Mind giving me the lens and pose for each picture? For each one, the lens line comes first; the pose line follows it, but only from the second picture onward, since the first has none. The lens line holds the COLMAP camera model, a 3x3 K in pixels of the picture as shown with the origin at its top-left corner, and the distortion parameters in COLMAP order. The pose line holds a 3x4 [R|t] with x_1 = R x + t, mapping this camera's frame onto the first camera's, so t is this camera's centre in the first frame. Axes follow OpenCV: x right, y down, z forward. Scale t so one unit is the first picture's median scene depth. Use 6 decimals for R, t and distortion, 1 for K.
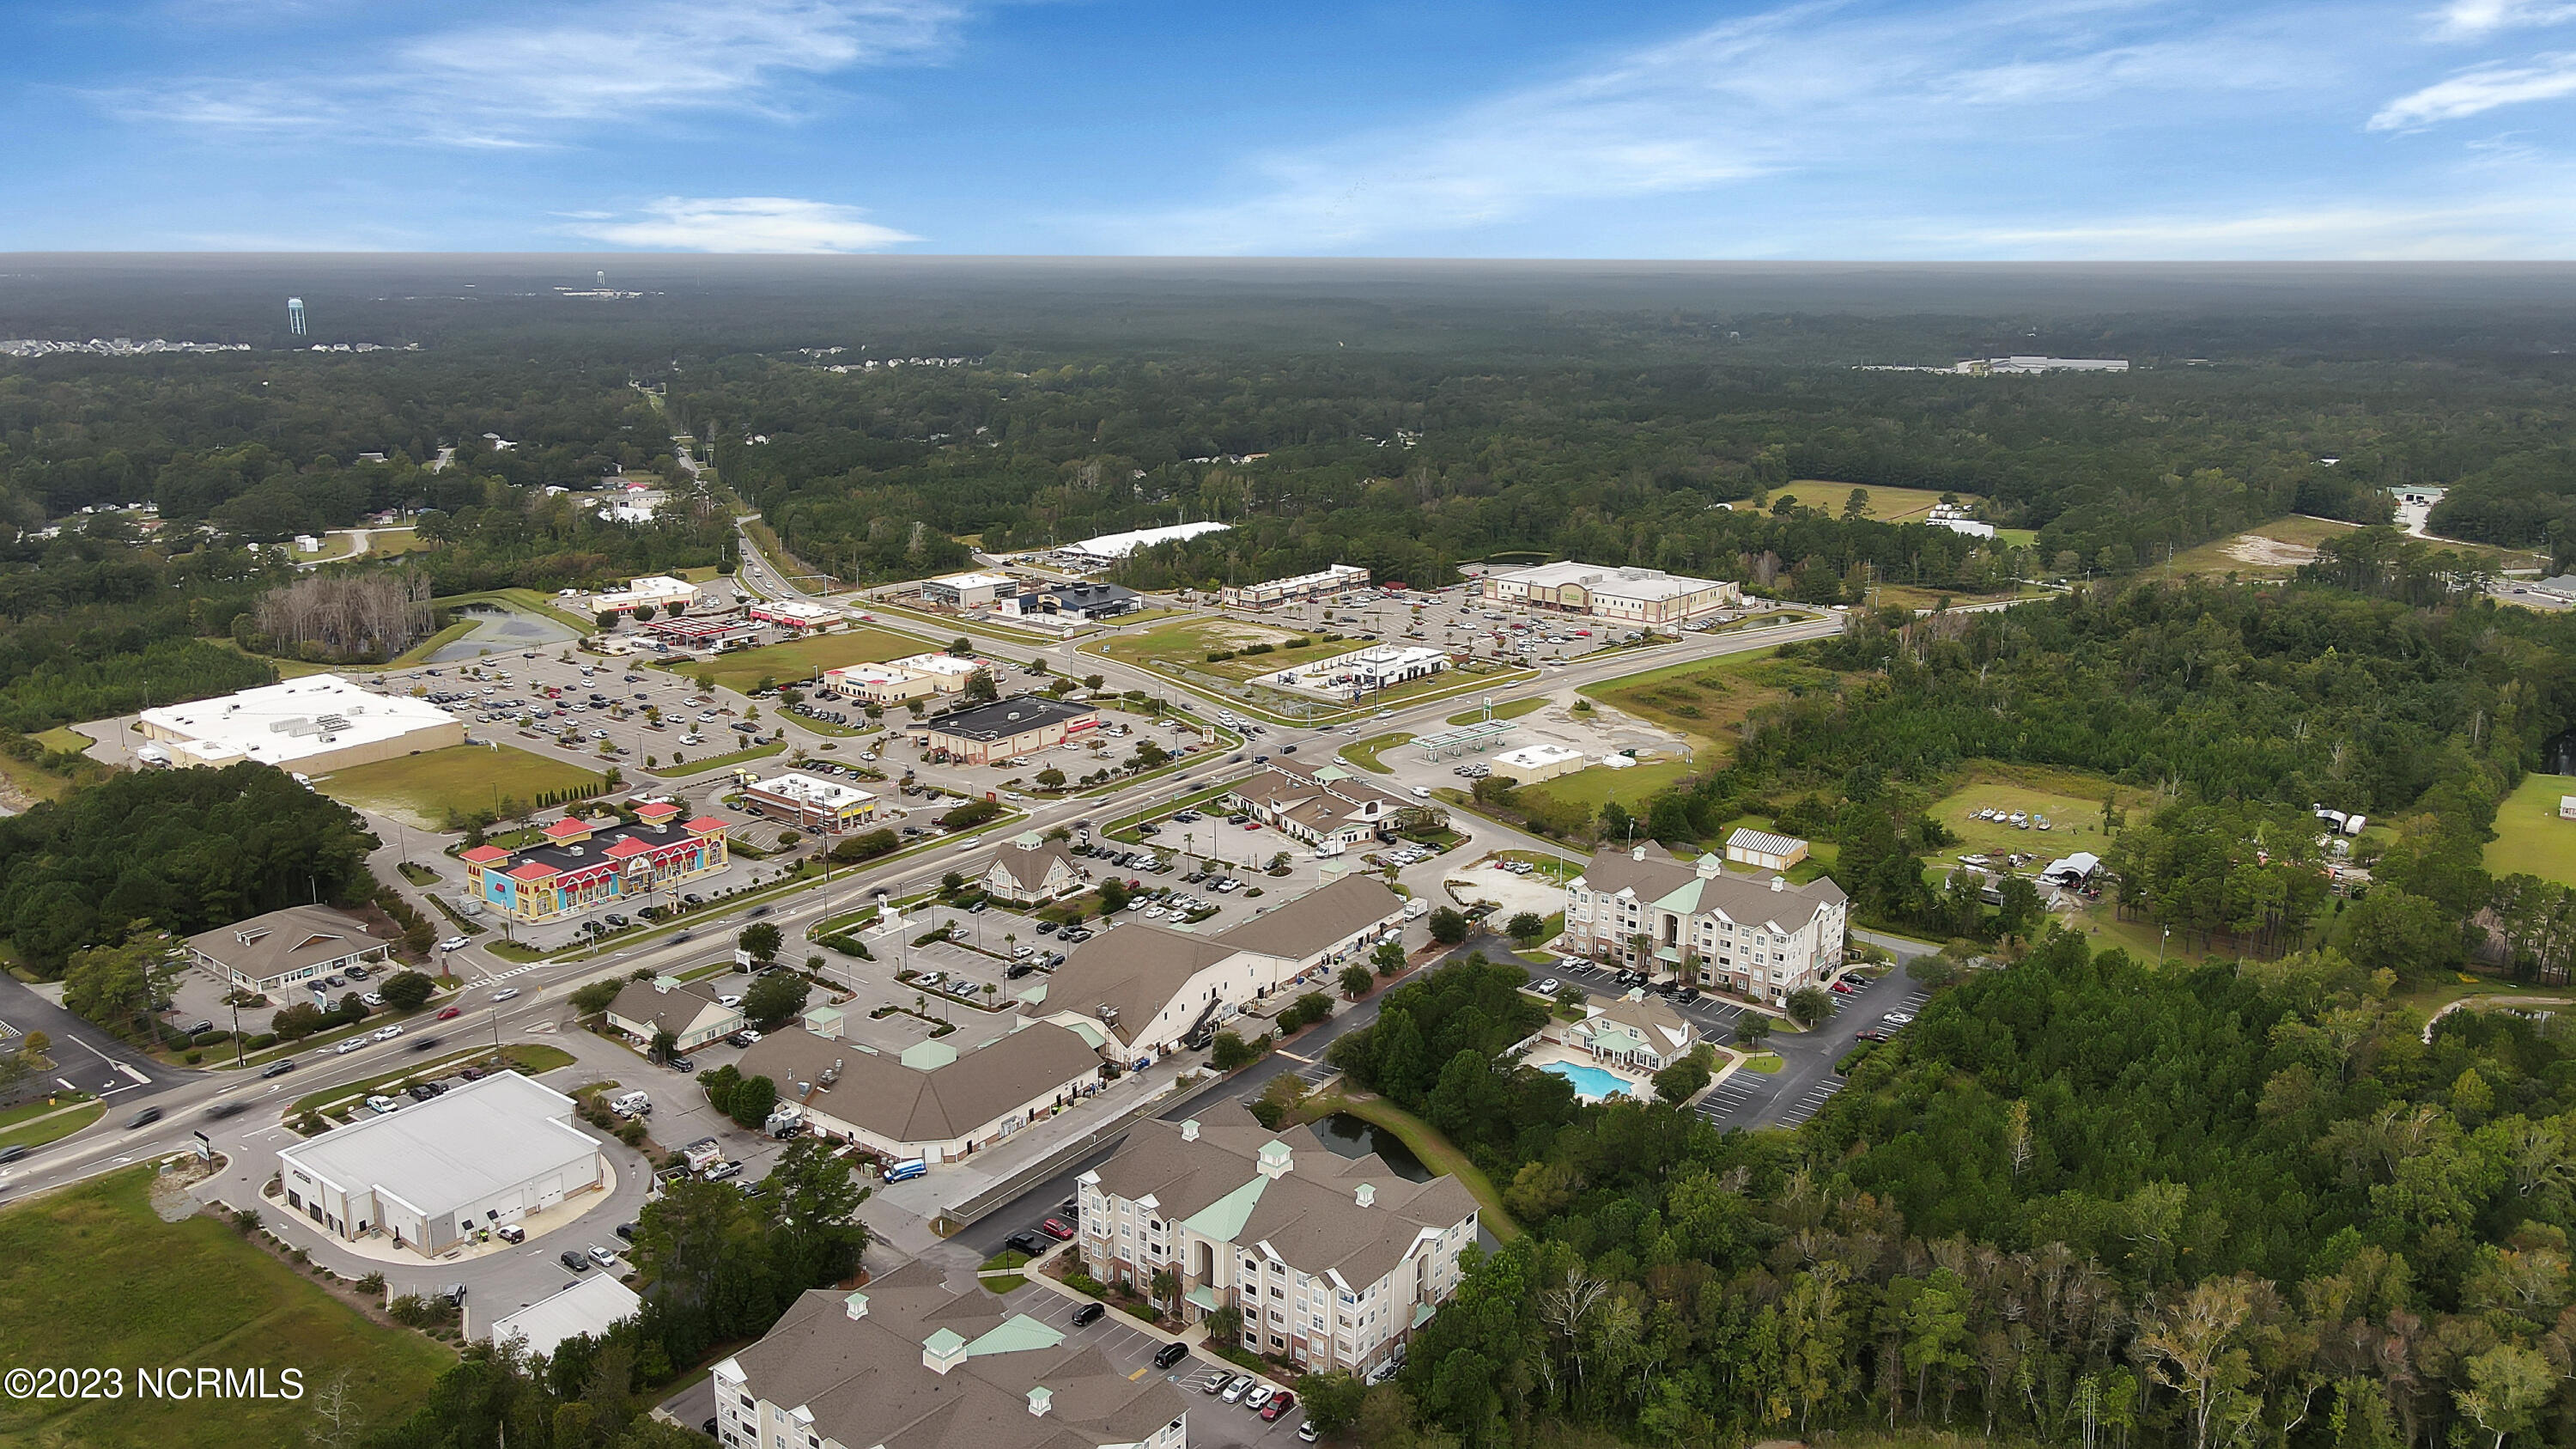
lens RADIAL K [[1889.8, 0, 1290.1], [0, 1889.8, 771.1], [0, 0, 1]] dist [-0.006395, 0.049675]
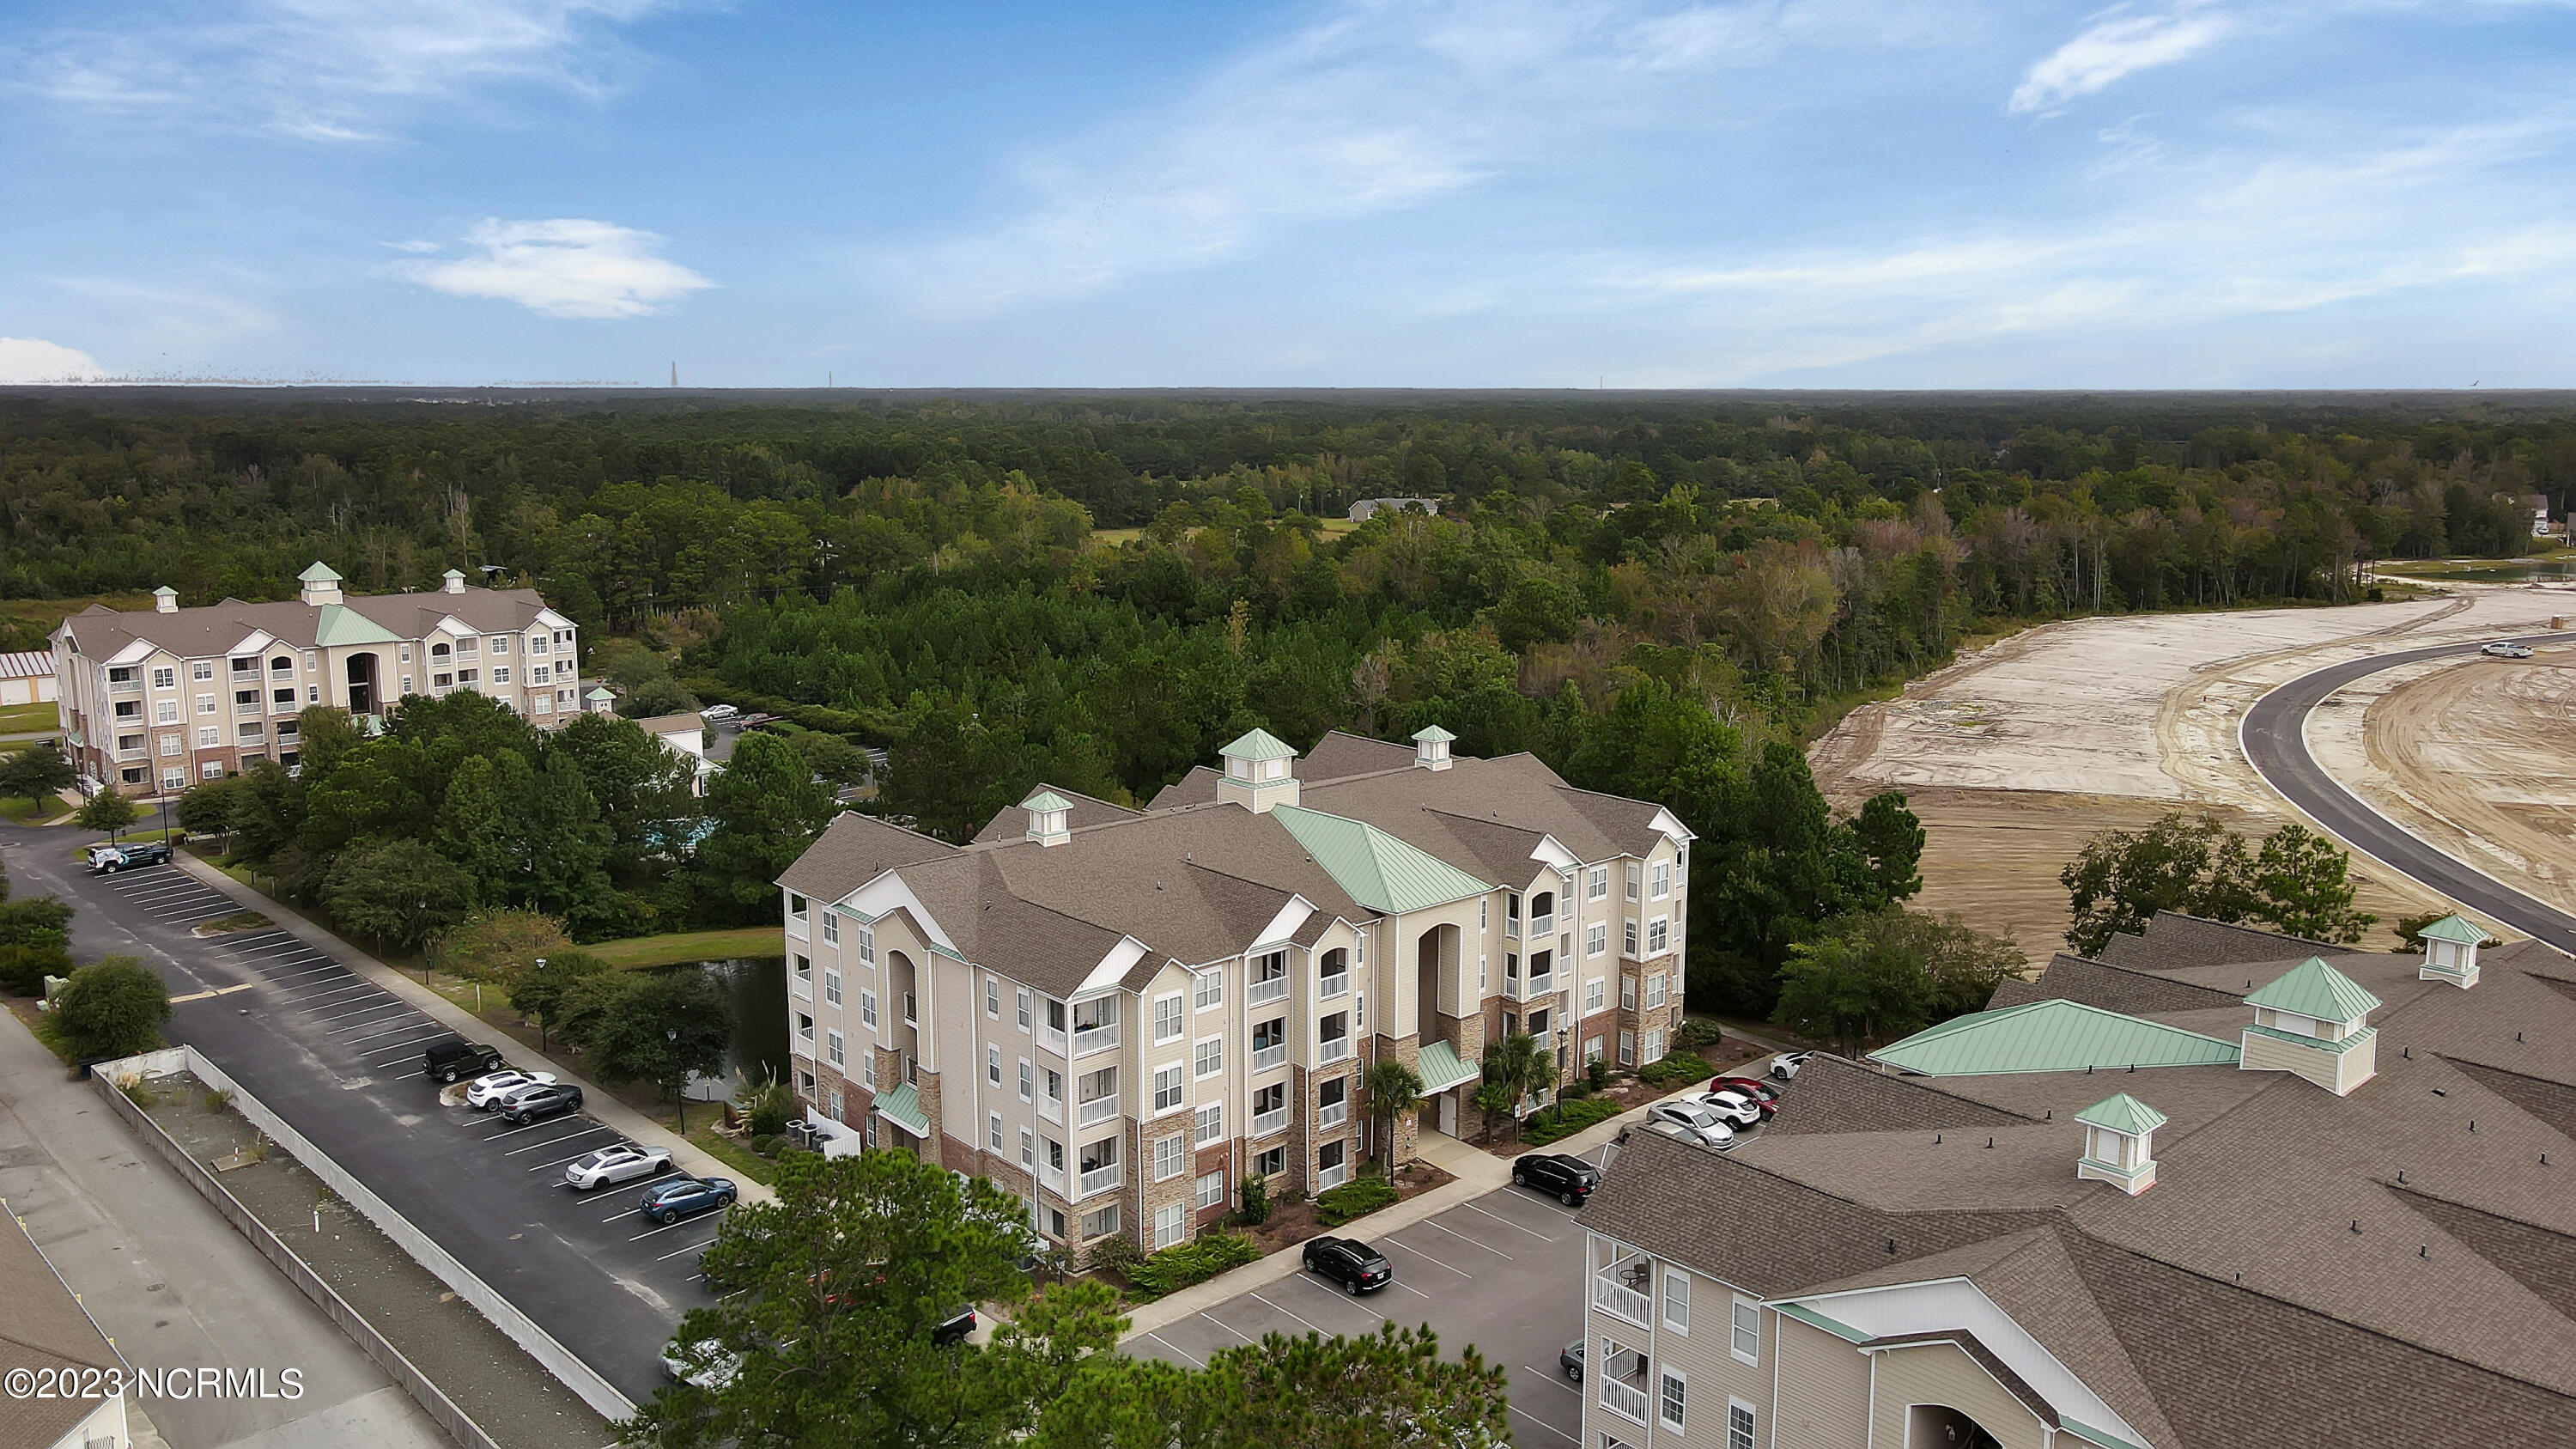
lens RADIAL K [[1887.9, 0, 1288.0], [0, 1887.9, 724.5], [0, 0, 1]] dist [-0.002352, 0.041749]
pose [[0.173337, -0.178470, 0.968557, -0.263792], [0.266336, 0.955295, 0.128361, 0.085947], [-0.948166, 0.235712, 0.213121, 0.551763]]
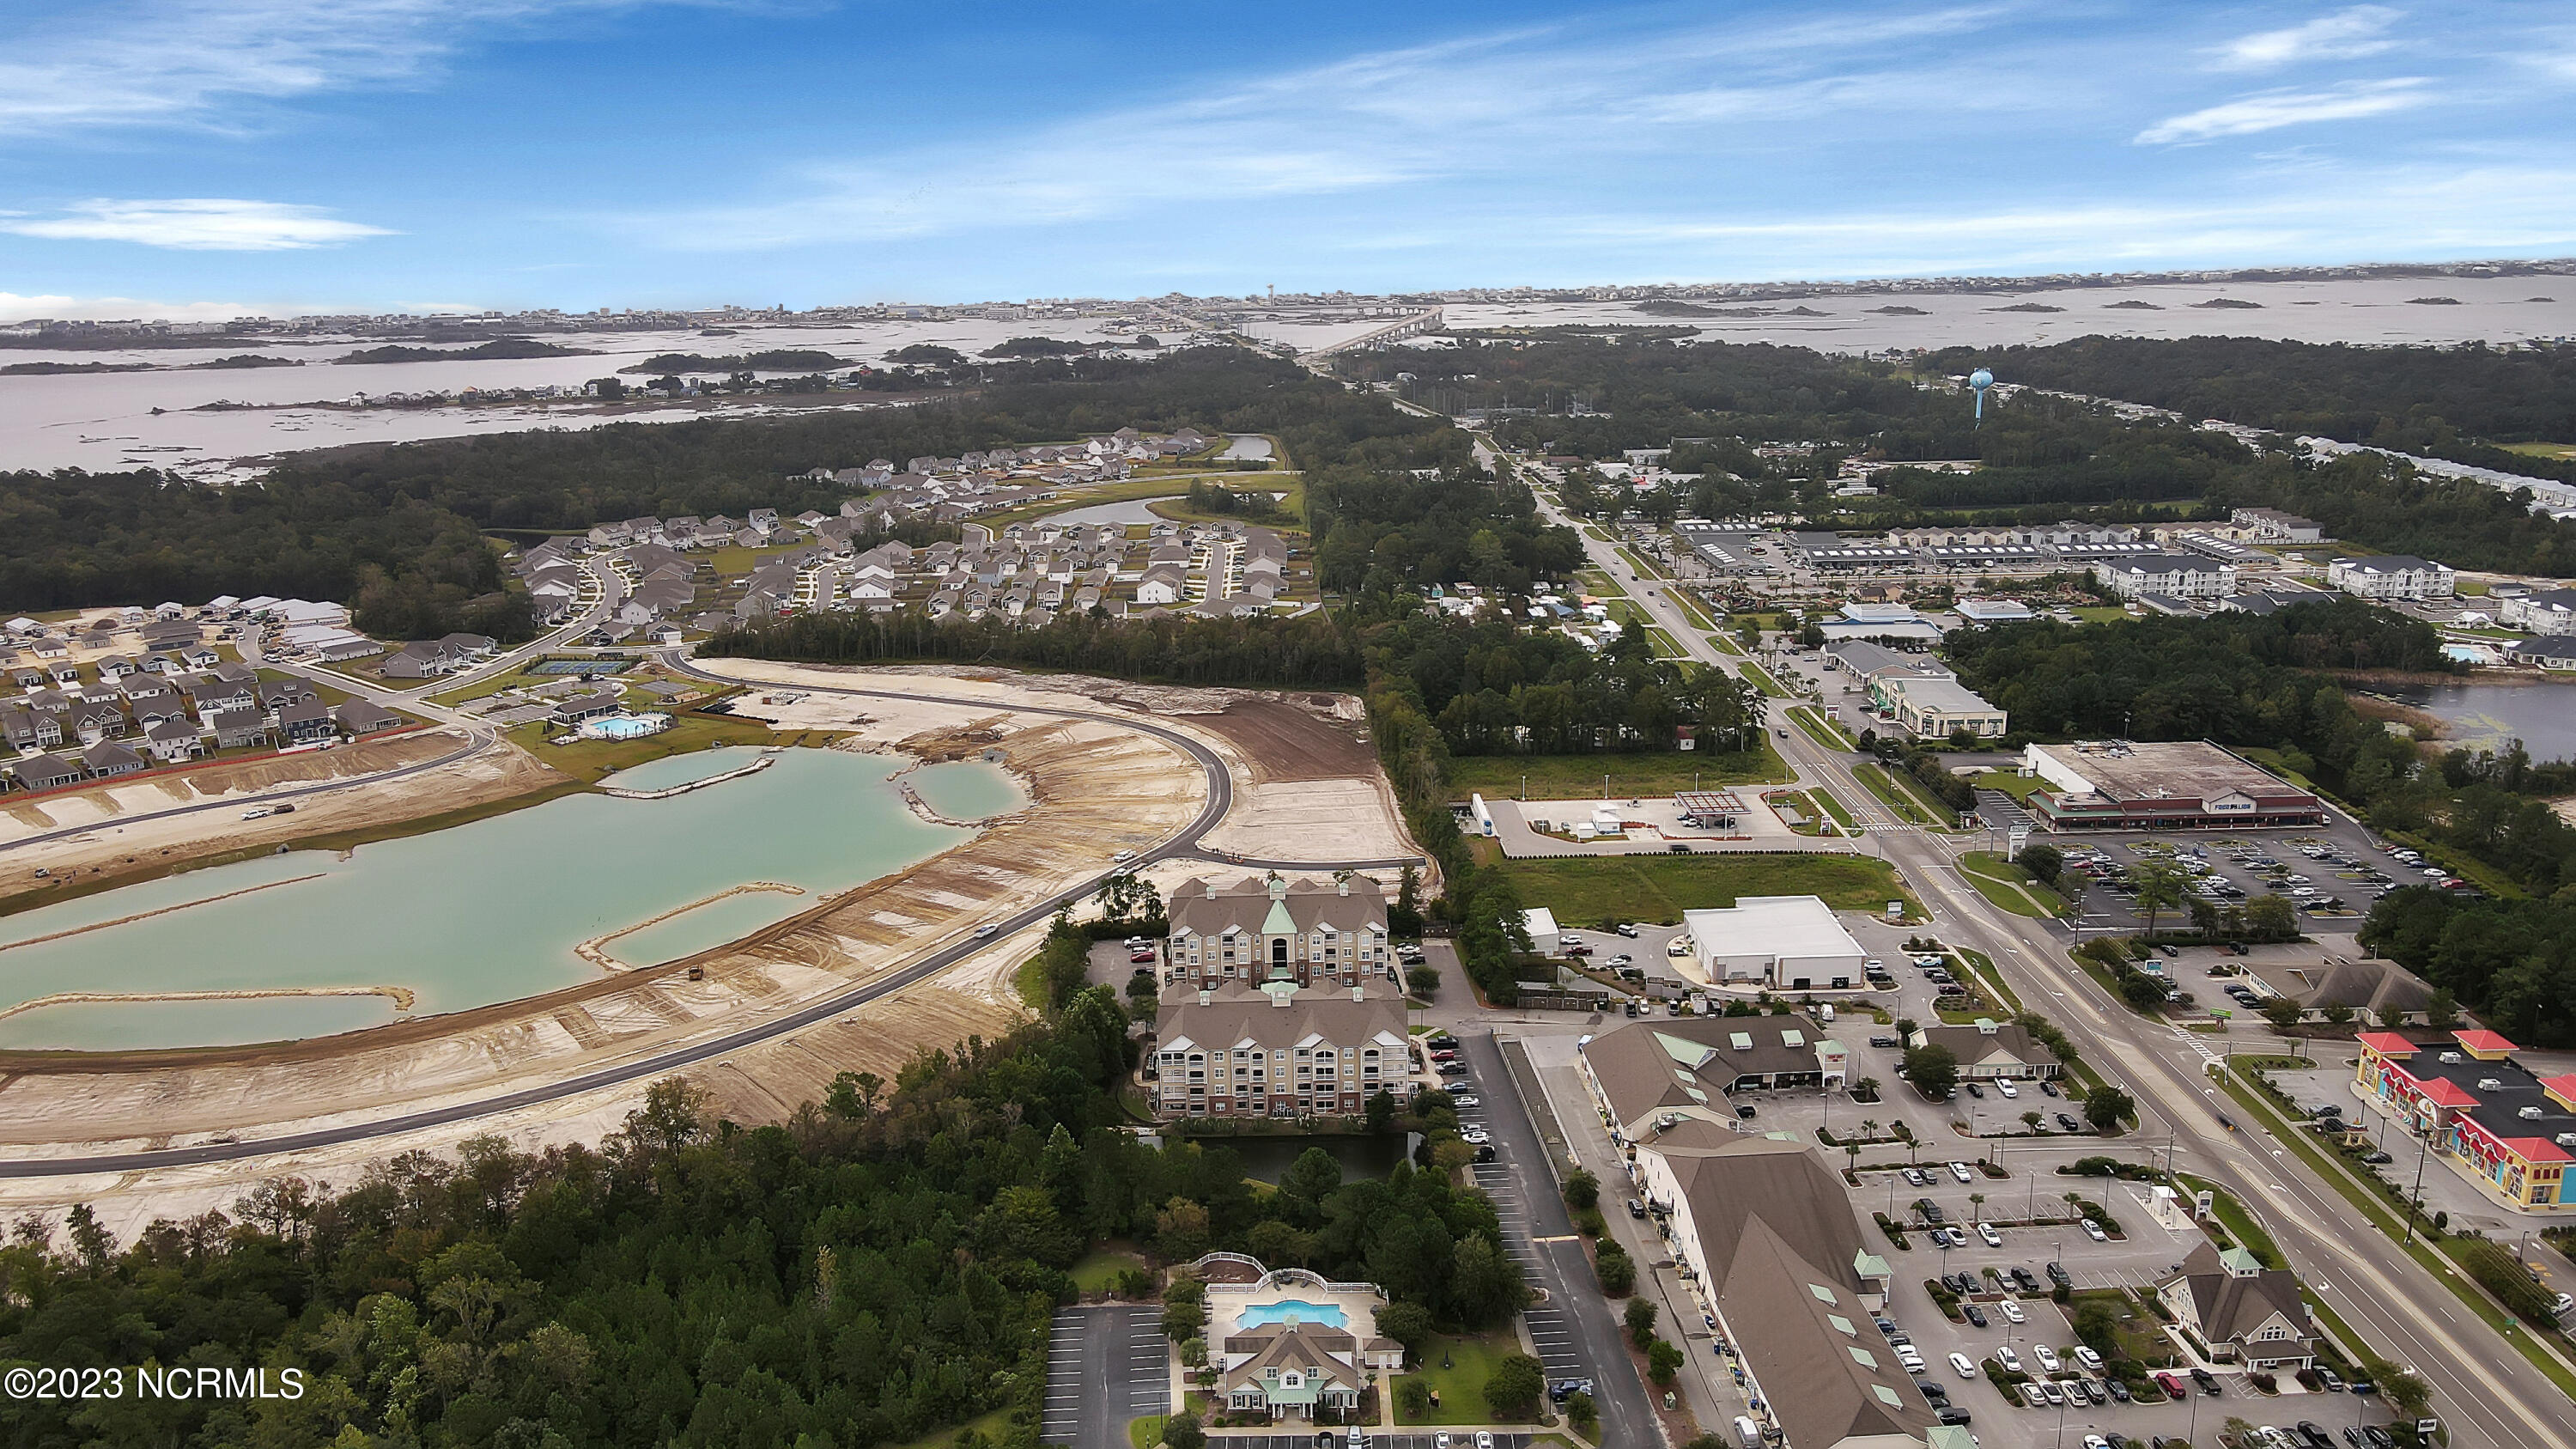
lens RADIAL K [[1906.6, 0, 1288.0], [0, 1906.6, 724.5], [0, 0, 1]] dist [-0.007653, 0.050073]
pose [[-0.767536, 0.178336, -0.615699, 0.523203], [-0.162960, 0.874675, 0.456495, -0.396333], [0.619946, 0.450711, -0.642282, 1.137167]]
